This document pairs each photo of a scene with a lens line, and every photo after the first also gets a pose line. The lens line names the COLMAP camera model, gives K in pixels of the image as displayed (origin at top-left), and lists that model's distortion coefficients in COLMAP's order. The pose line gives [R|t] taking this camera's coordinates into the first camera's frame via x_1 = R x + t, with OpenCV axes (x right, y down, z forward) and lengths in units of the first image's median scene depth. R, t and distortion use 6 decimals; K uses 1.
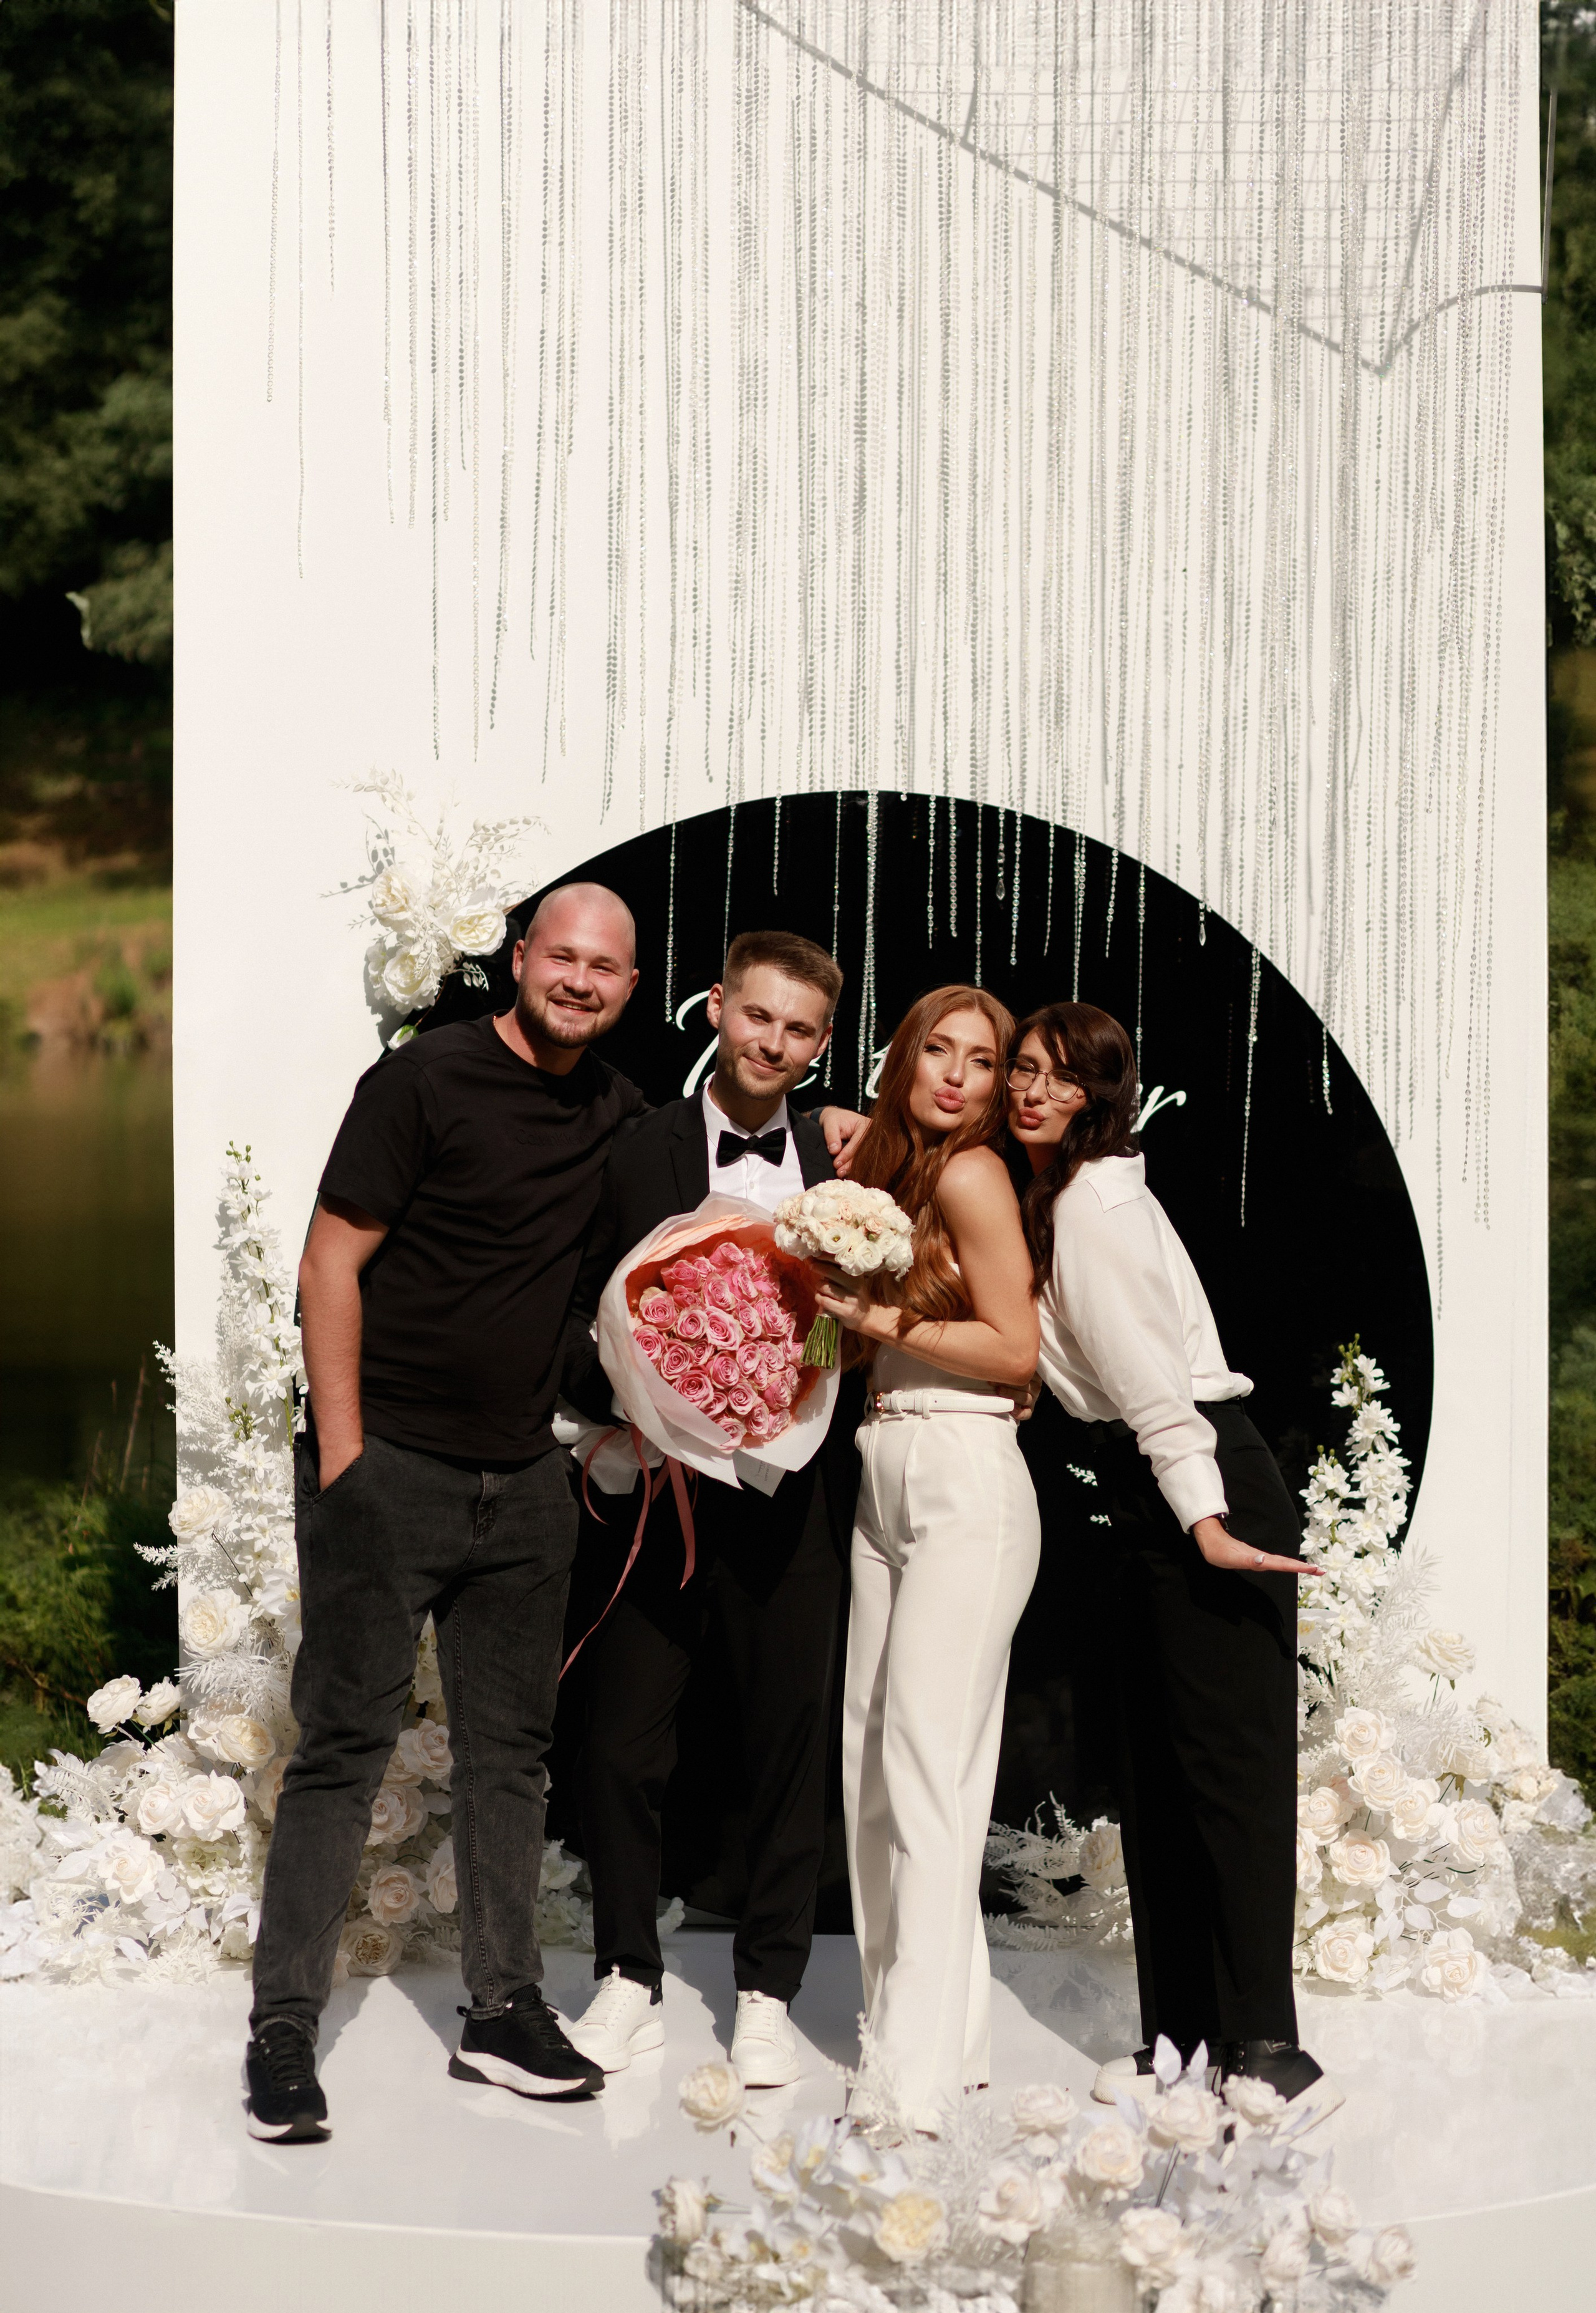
lens RADIAL K [[5350.3, 0, 798.0], [0, 5350.3, 1156.5], [0, 0, 1]] dist [-0.085173, 0.505292]
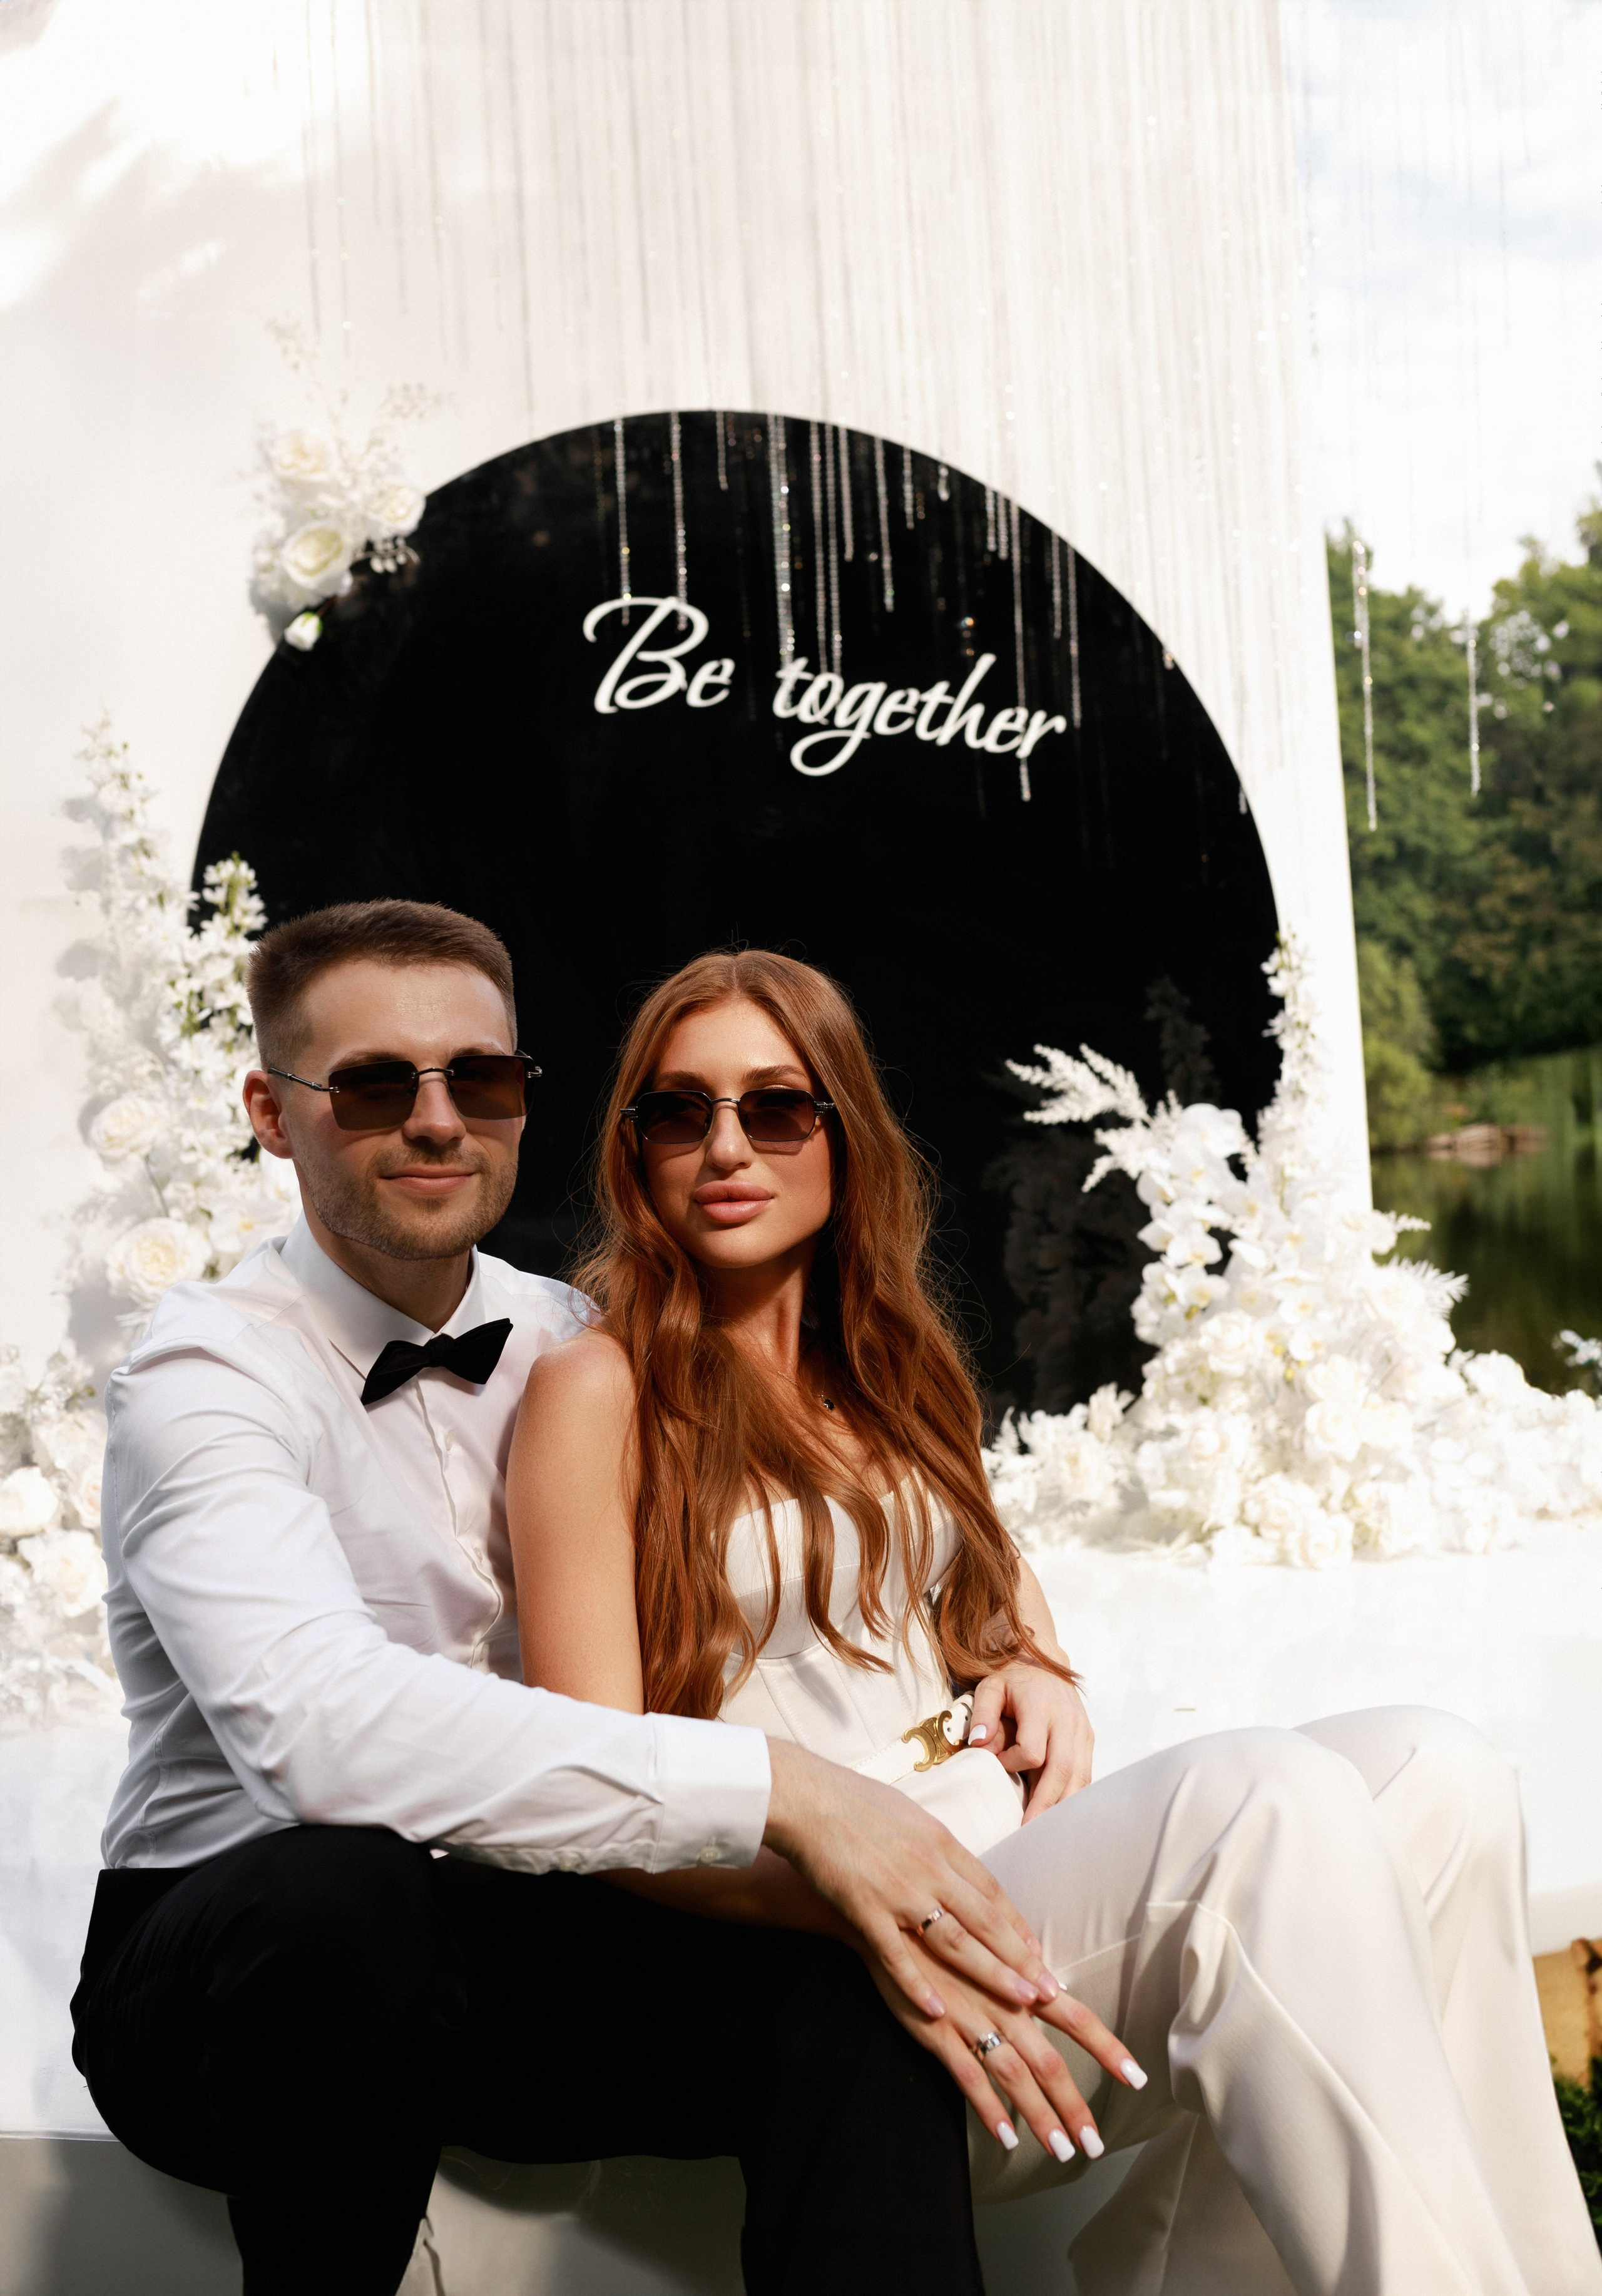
lens RADIAL K [[2141.8, 0, 765.1], [0, 2141.8, 1156.4], [0, 0, 1]] dist [0.010075, 0.002007]
pose [[0.913892, -0.030195, 0.404833, -0.156889], [0.054474, 0.997332, -0.048585, 0.092463], [-0.402286, 0.066454, 0.913099, 0.658414]]
